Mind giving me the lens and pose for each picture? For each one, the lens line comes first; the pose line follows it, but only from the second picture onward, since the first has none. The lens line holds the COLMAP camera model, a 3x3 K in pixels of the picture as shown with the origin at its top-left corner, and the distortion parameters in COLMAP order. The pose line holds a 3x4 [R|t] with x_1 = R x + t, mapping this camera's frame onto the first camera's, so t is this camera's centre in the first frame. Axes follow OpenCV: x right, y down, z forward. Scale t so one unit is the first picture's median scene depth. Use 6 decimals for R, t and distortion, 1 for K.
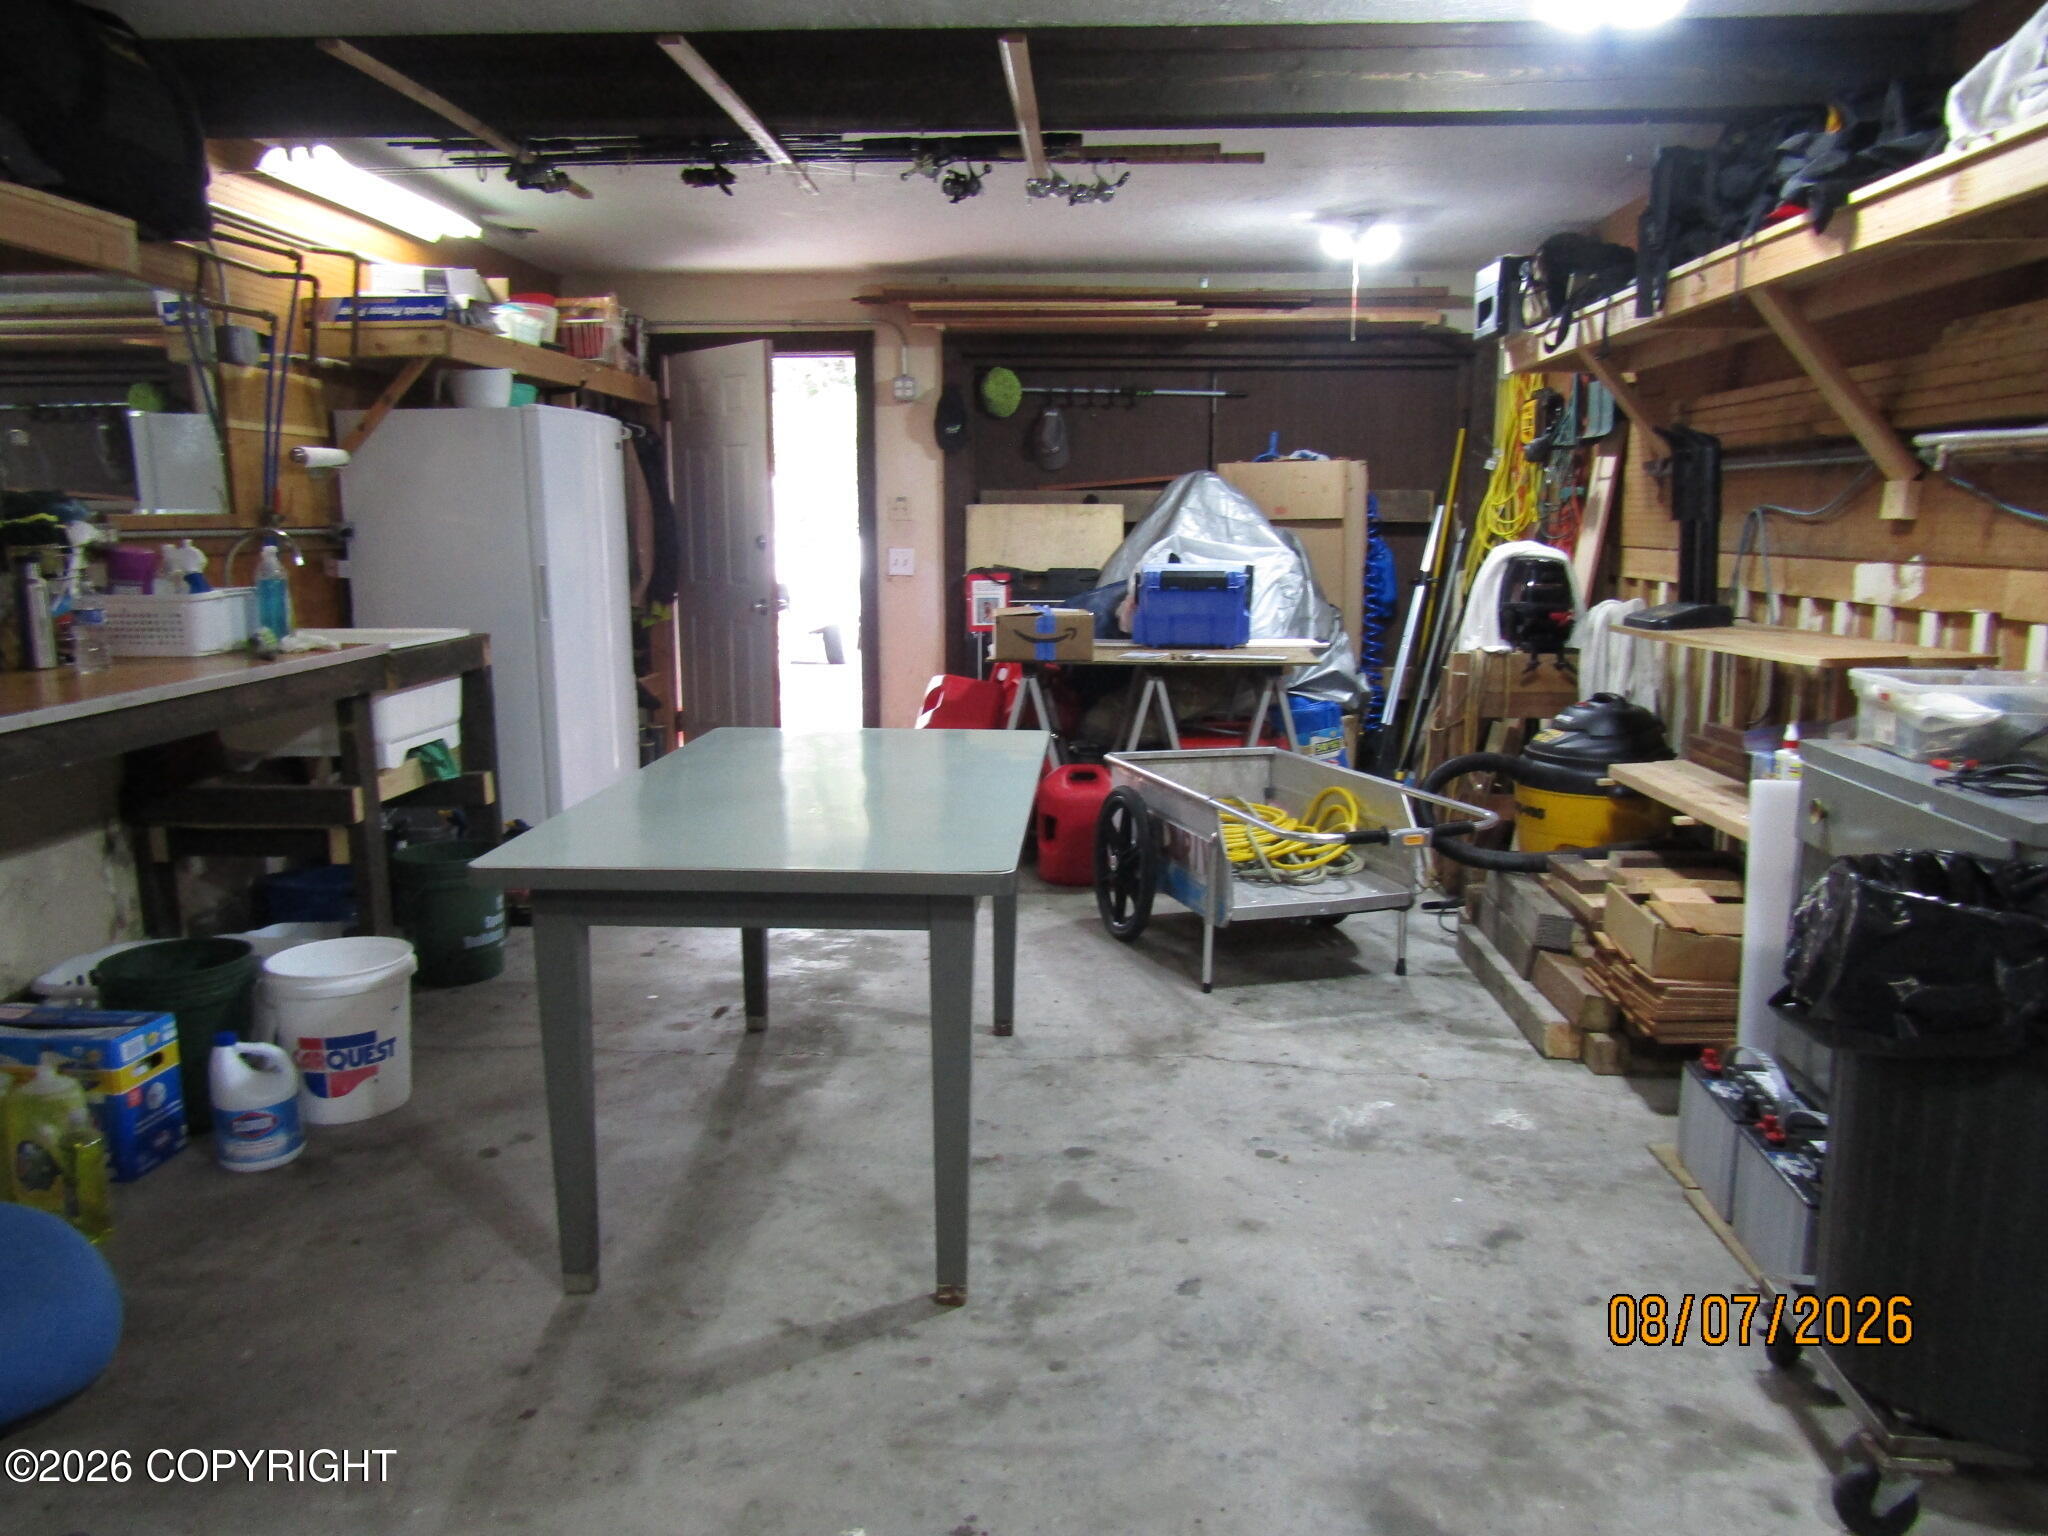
lens RADIAL K [[1473.1, 0, 1024.0], [0, 1473.1, 772.8], [0, 0, 1]] dist [-0.005396, 0.001748]
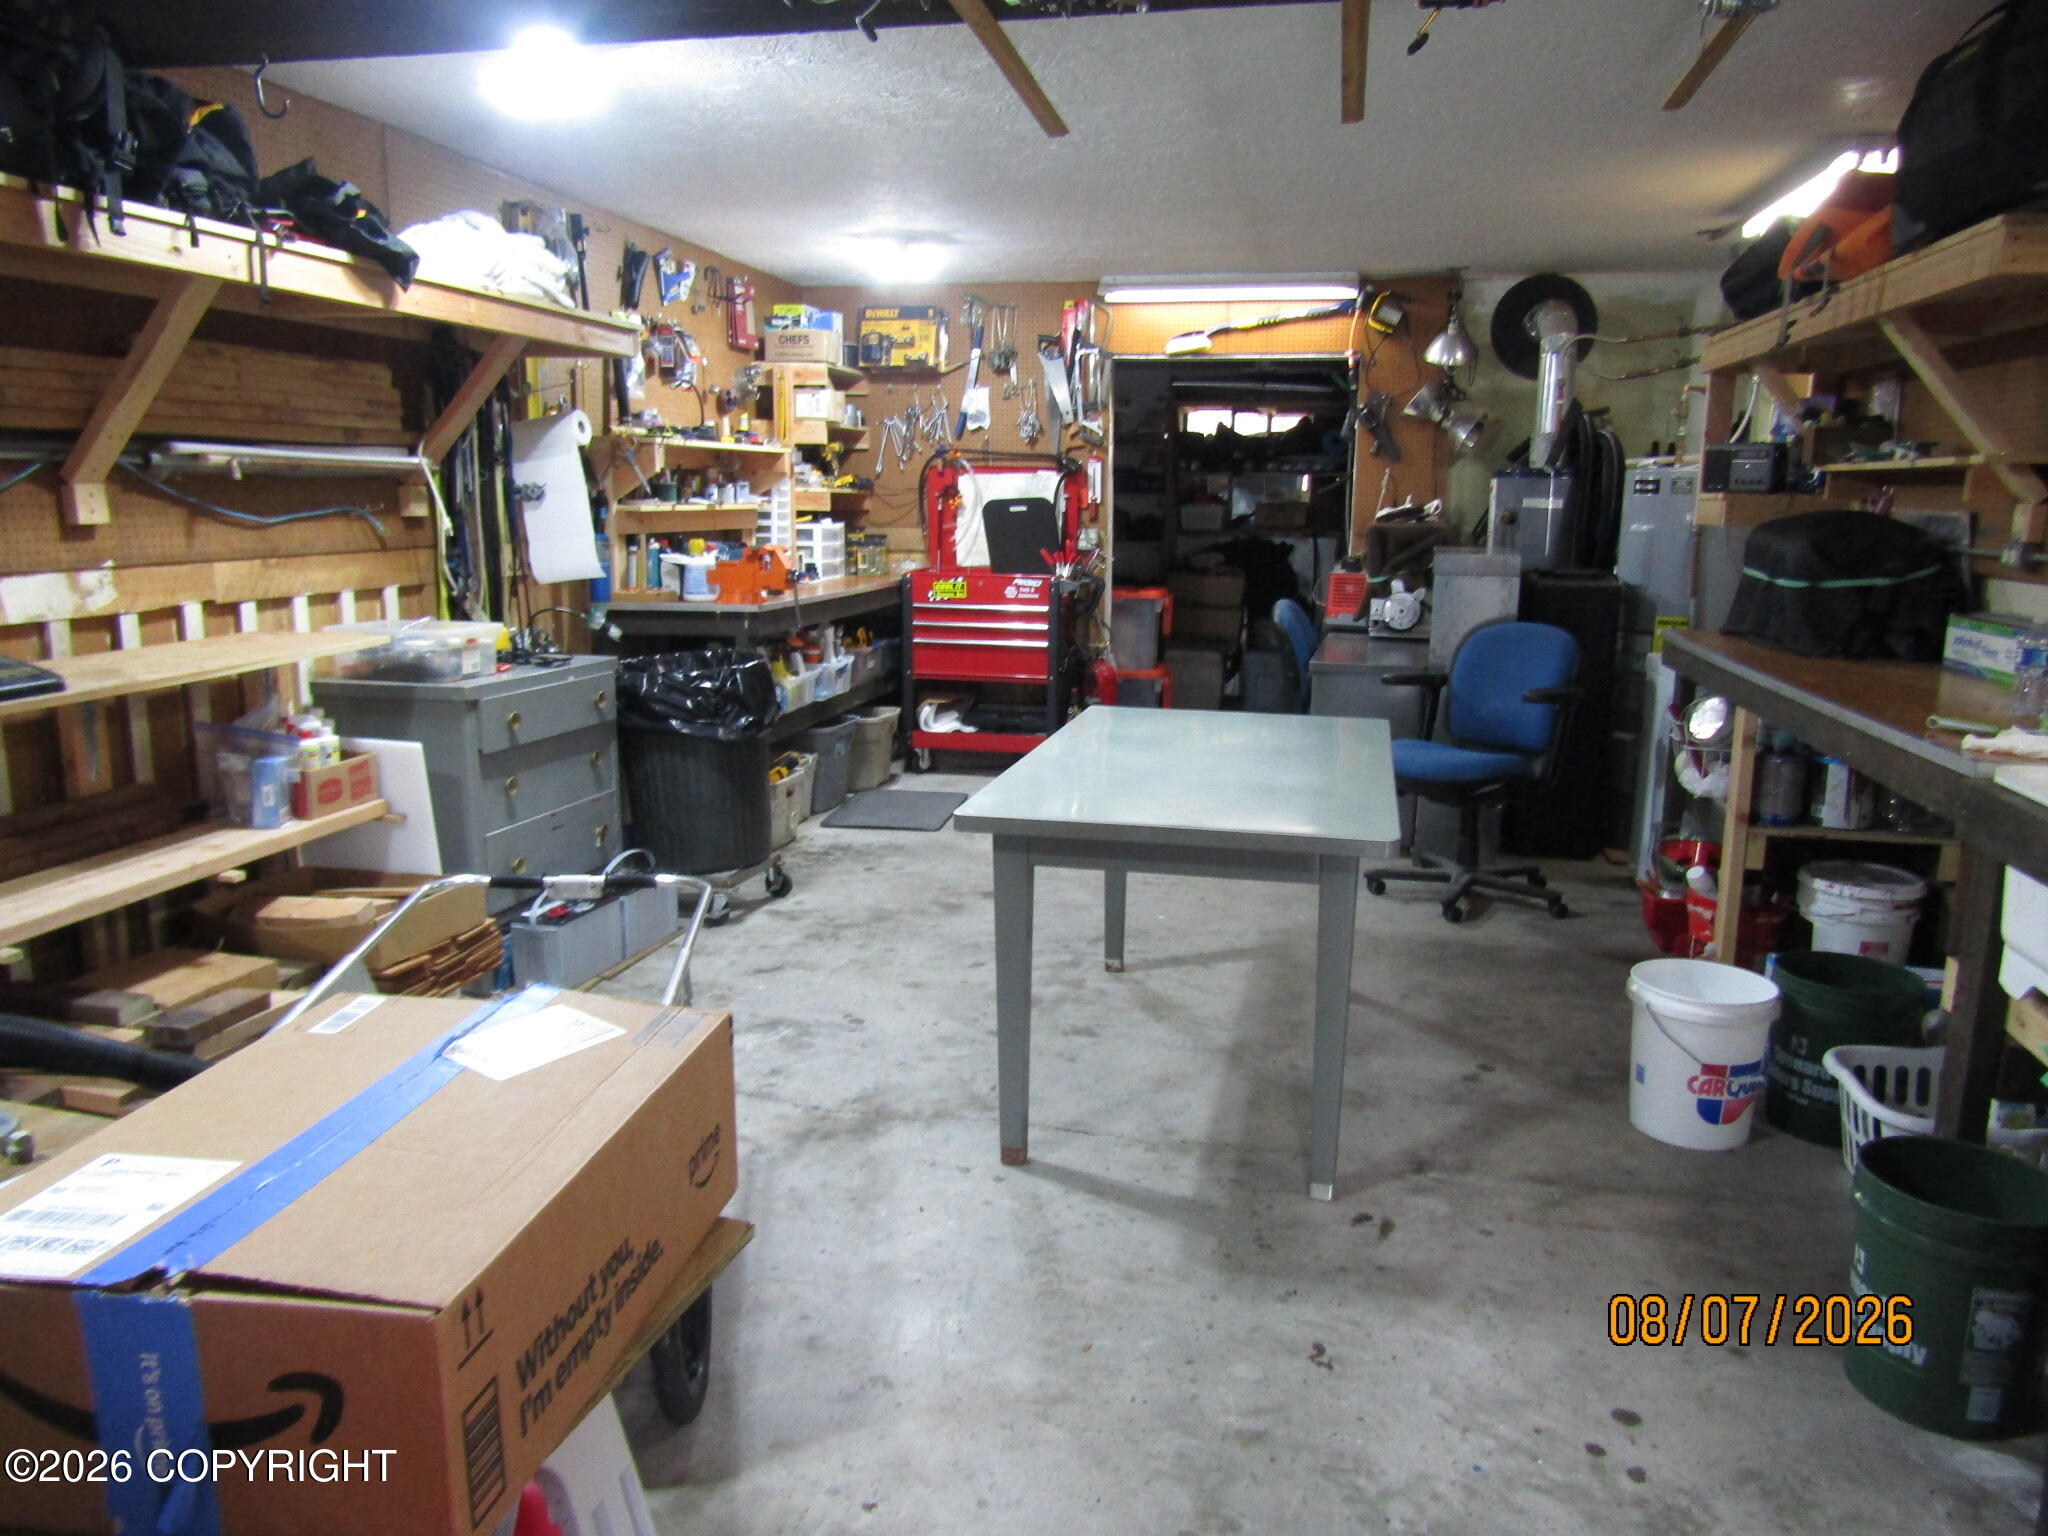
lens RADIAL K [[1473.1, 0, 1024.8], [0, 1473.1, 764.7], [0, 0, 1]] dist [-0.005396, 0.001748]
pose [[-0.985745, -0.041664, 0.163005, -0.178409], [0.018038, 0.937098, 0.348599, -0.392664], [-0.167275, 0.346570, -0.922989, 2.071472]]
